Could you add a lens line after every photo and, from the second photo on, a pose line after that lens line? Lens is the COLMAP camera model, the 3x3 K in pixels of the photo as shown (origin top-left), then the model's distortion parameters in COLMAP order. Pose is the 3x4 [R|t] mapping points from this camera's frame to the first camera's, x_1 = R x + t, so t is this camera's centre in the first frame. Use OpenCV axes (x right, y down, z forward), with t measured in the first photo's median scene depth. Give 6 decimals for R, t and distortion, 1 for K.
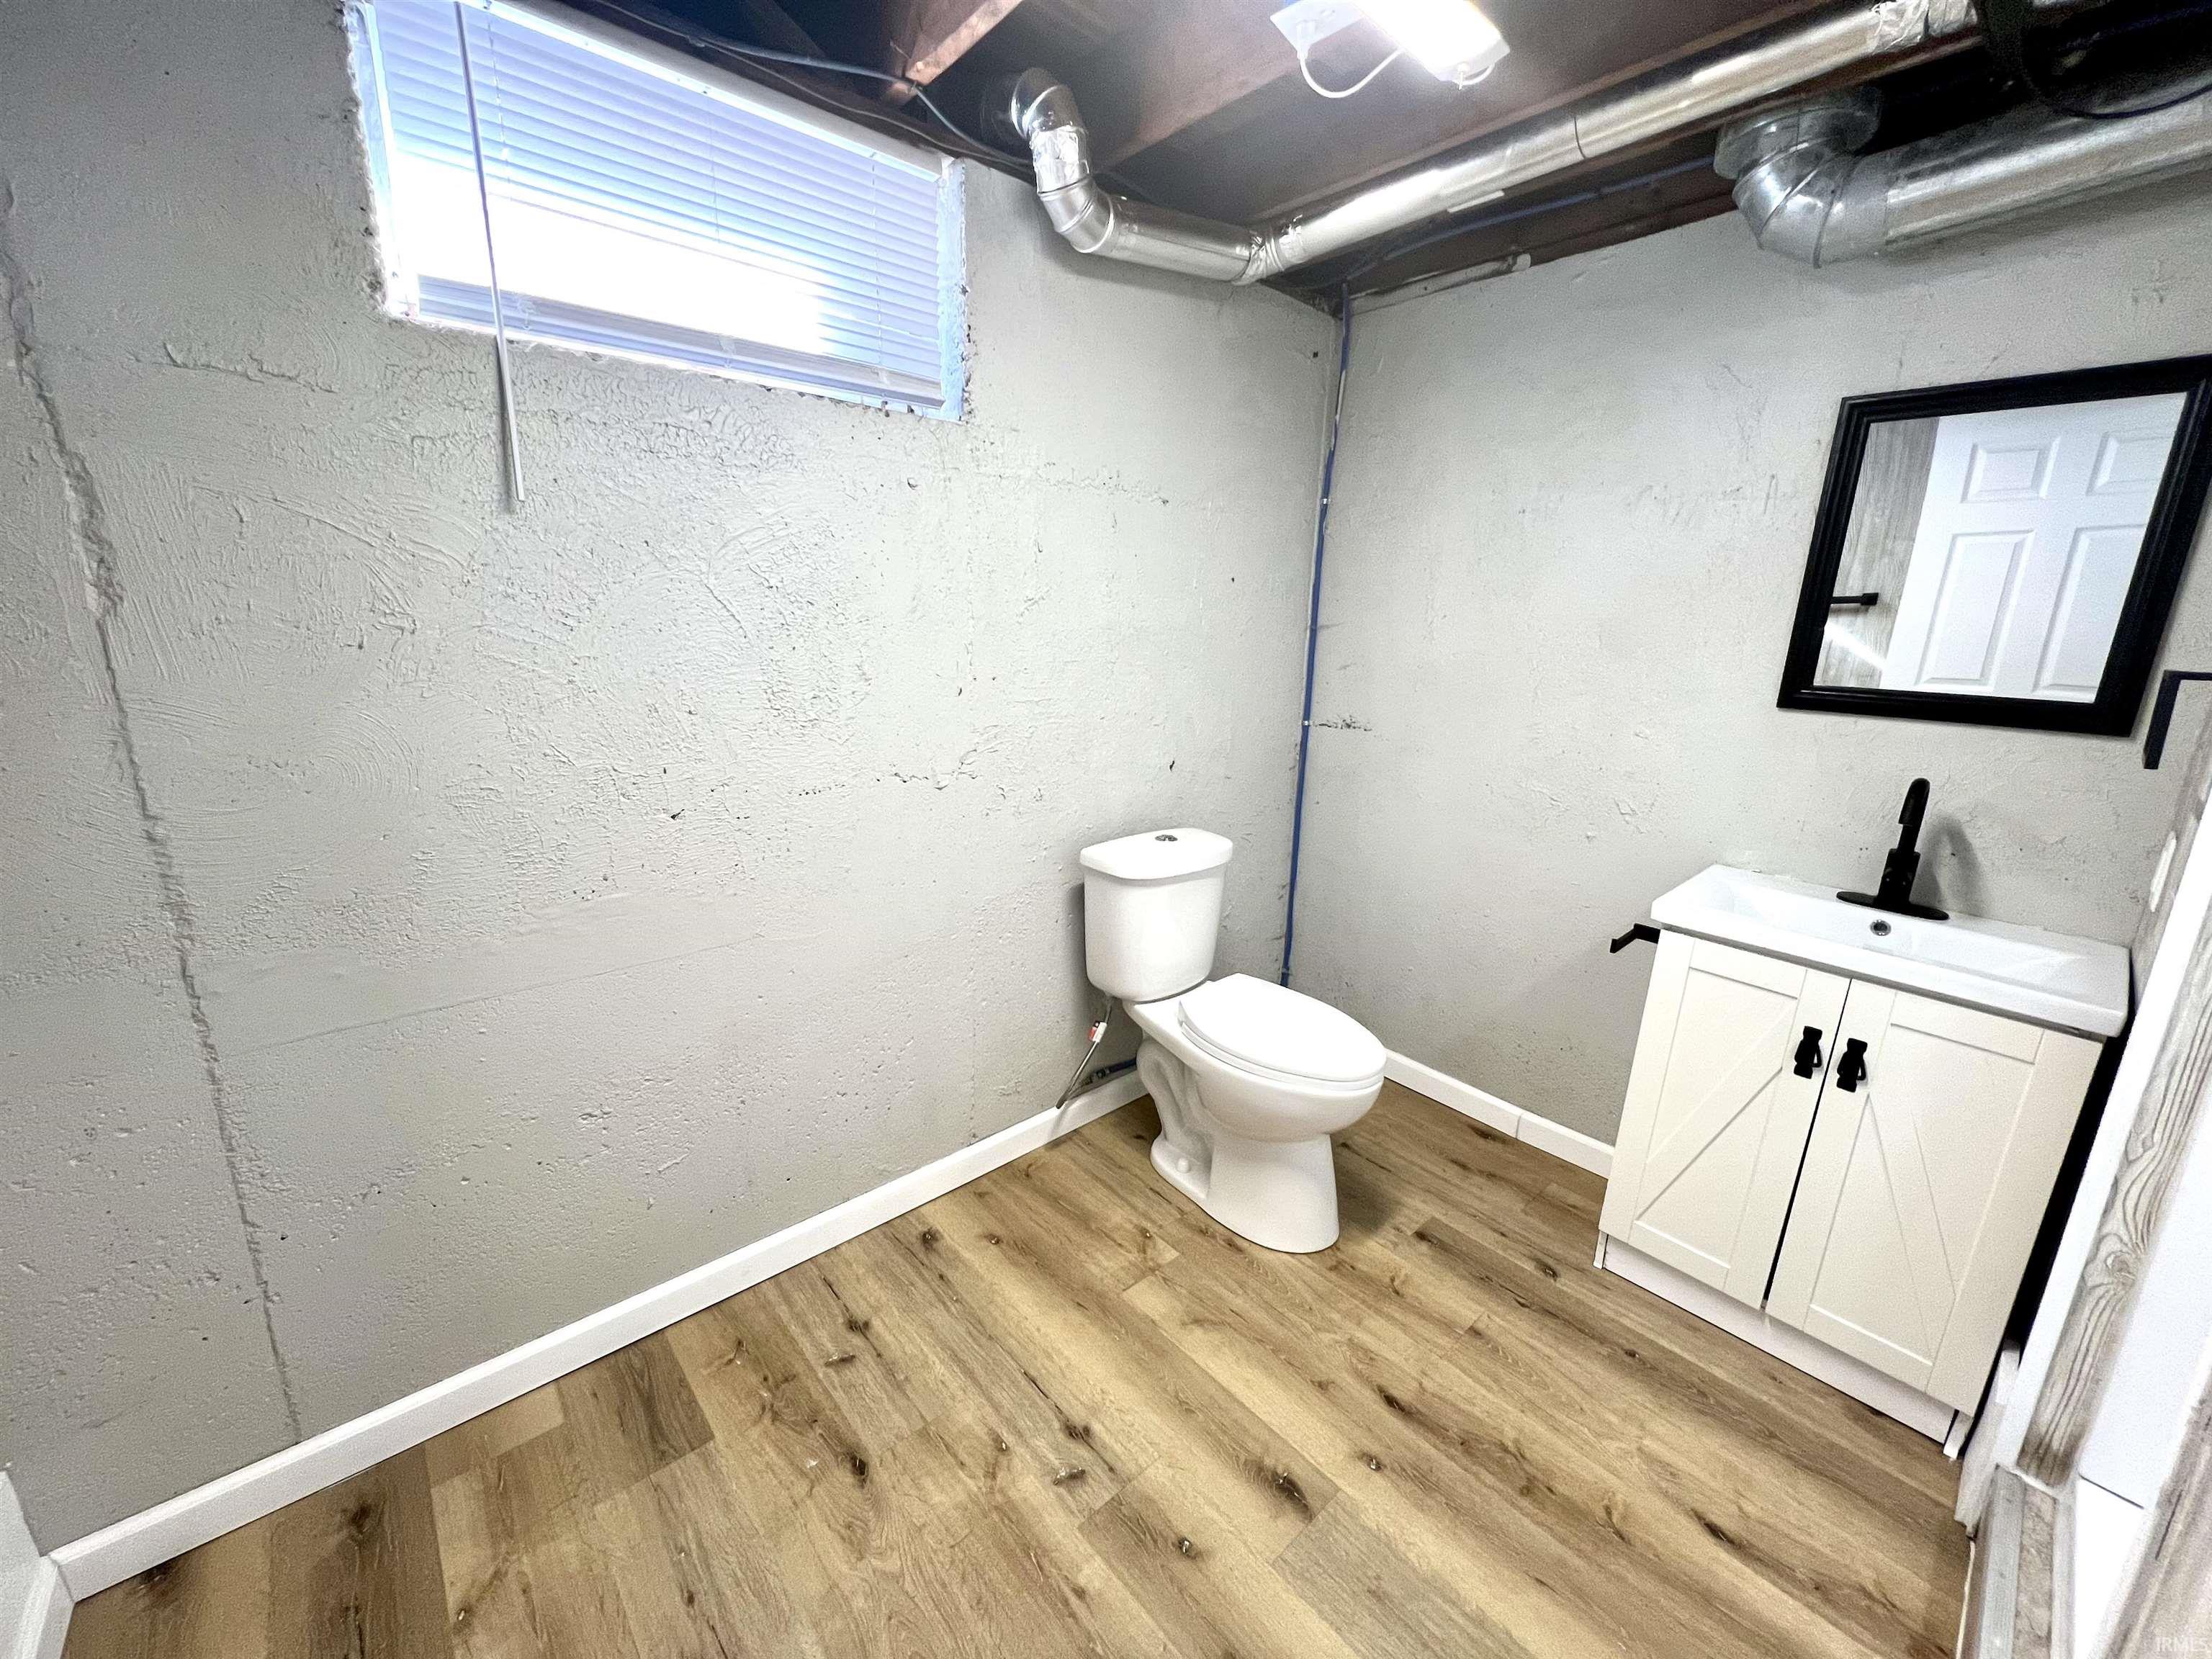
lens RADIAL K [[883.4, 0, 1103.1], [0, 883.4, 828.6], [0, 0, 1]] dist [-0.000008, 0.000204]
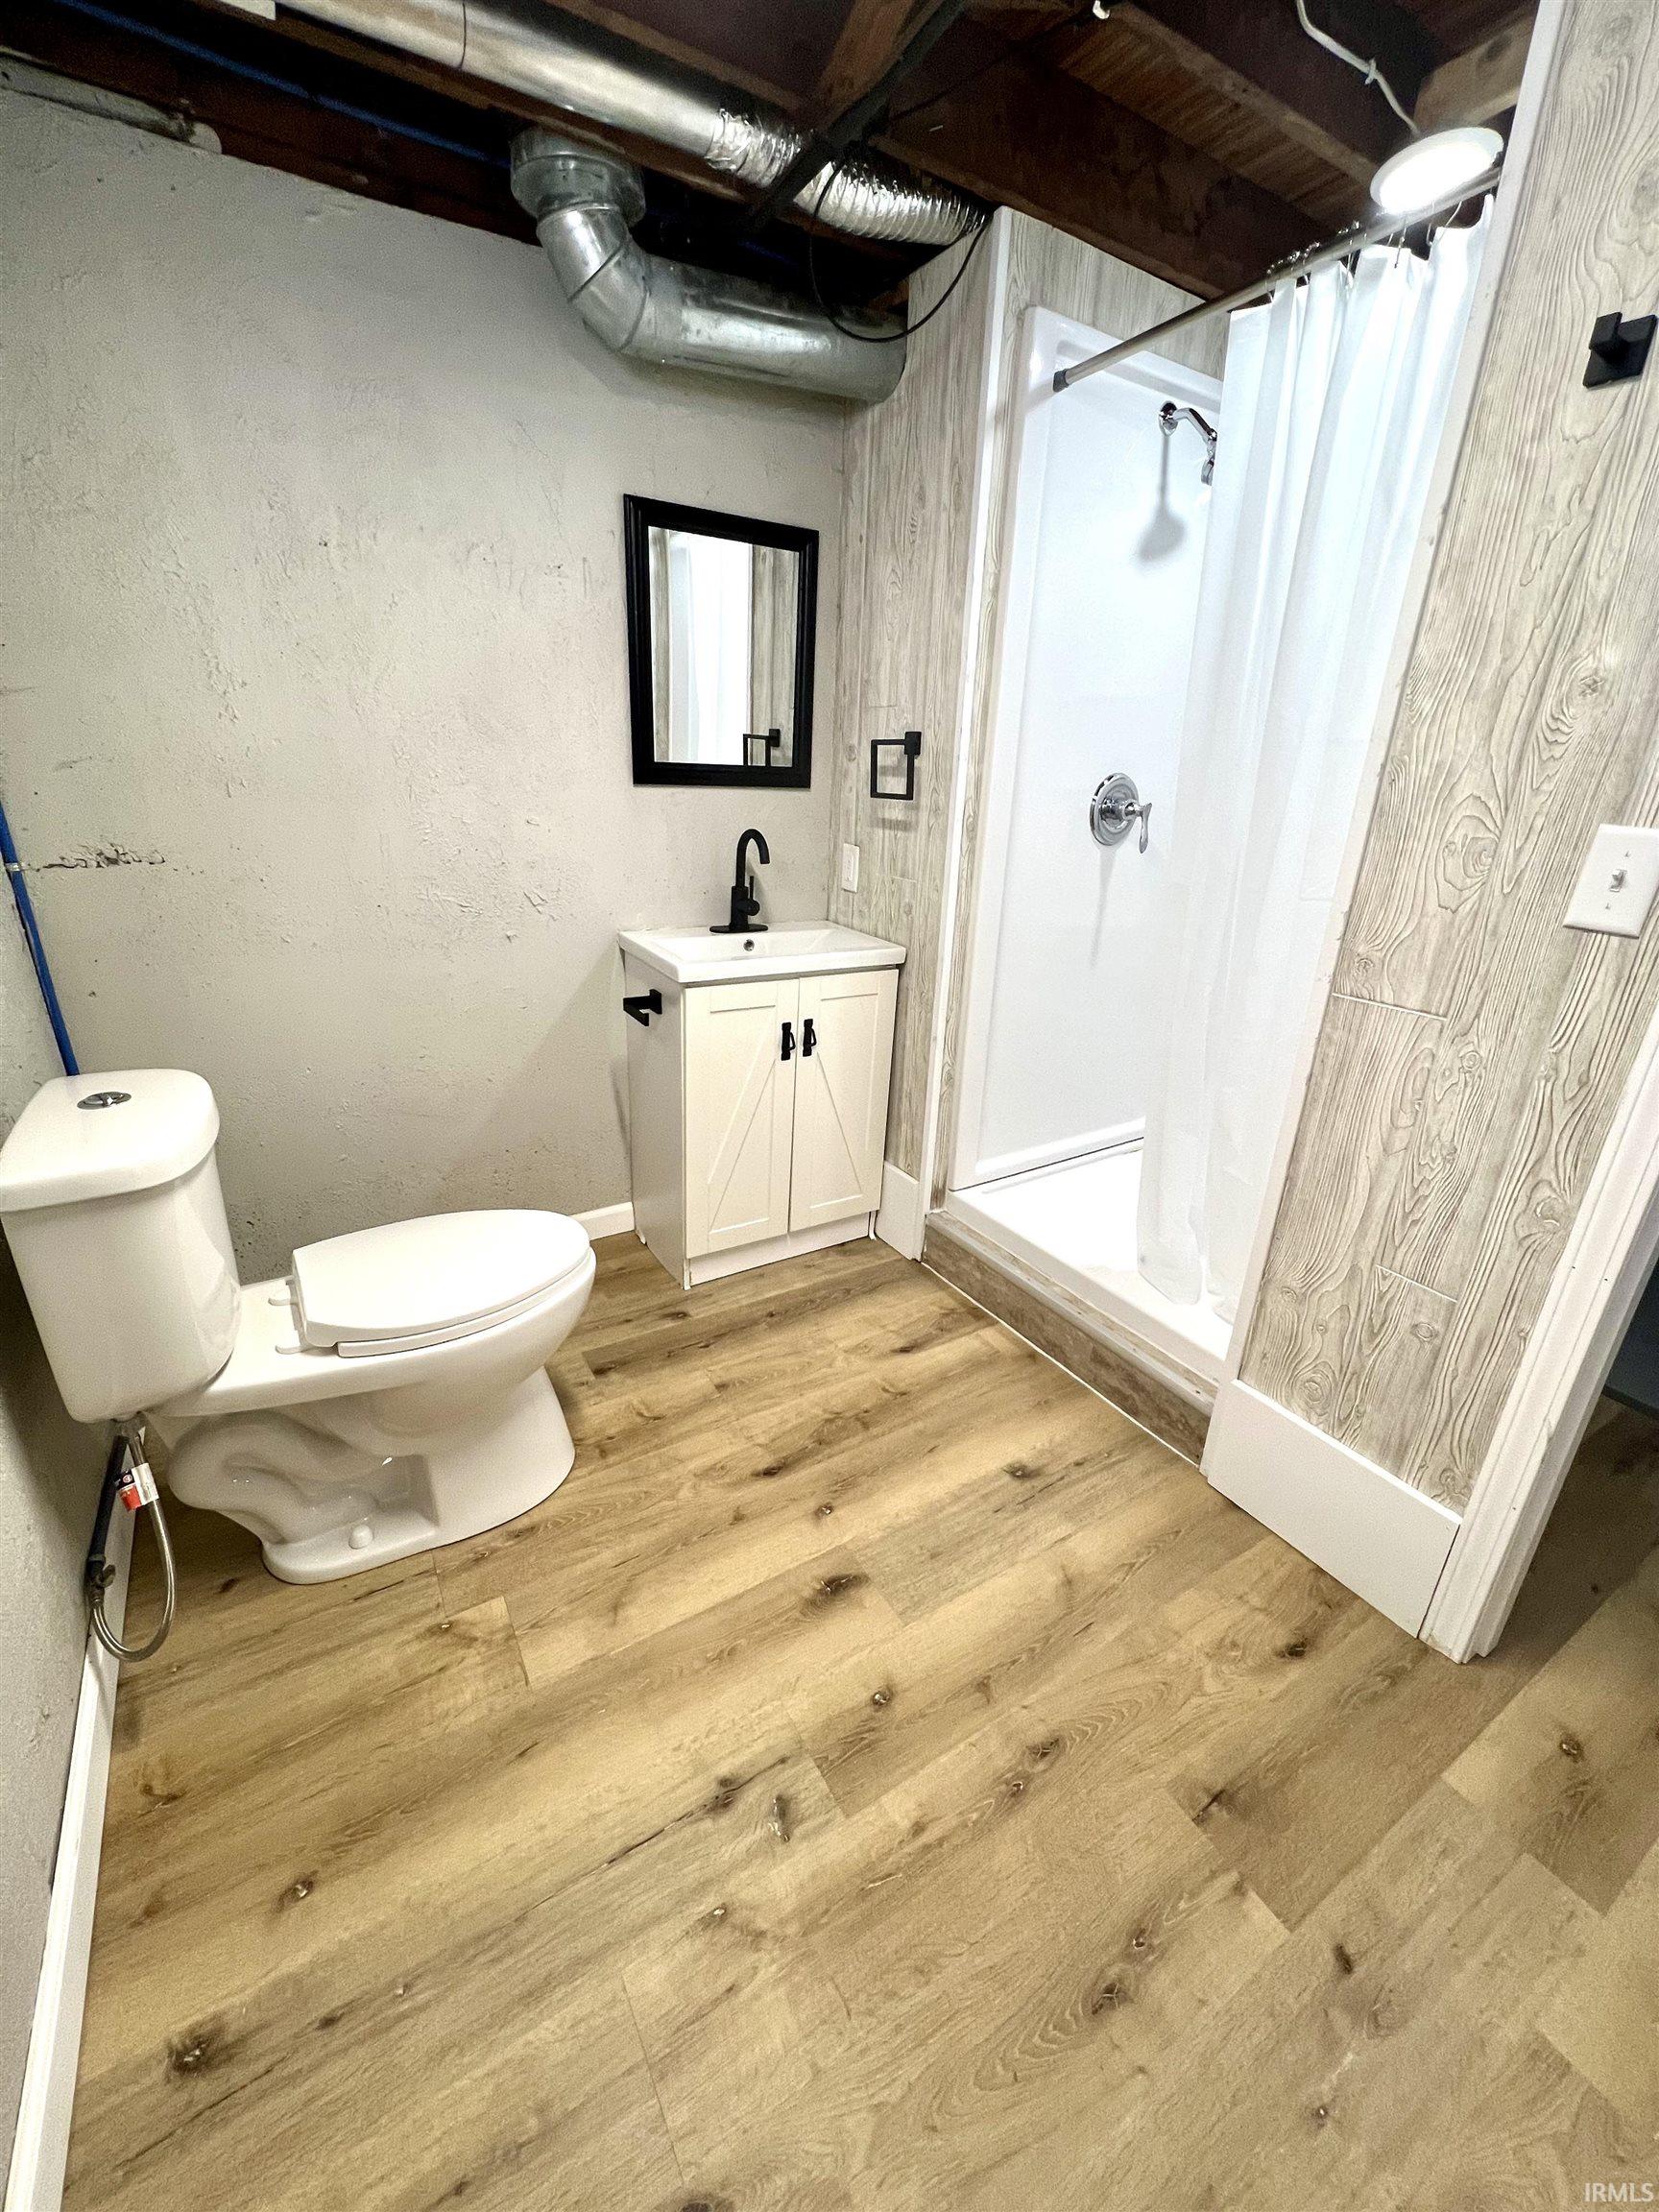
lens RADIAL K [[883.4, 0, 830.5], [0, 883.4, 1100.7], [0, 0, 1]] dist [-0.000008, 0.000204]
pose [[0.172977, -0.372295, 0.911853, -0.441927], [0.209688, 0.918504, 0.335234, -0.099247], [-0.962346, 0.133217, 0.236946, 0.587401]]
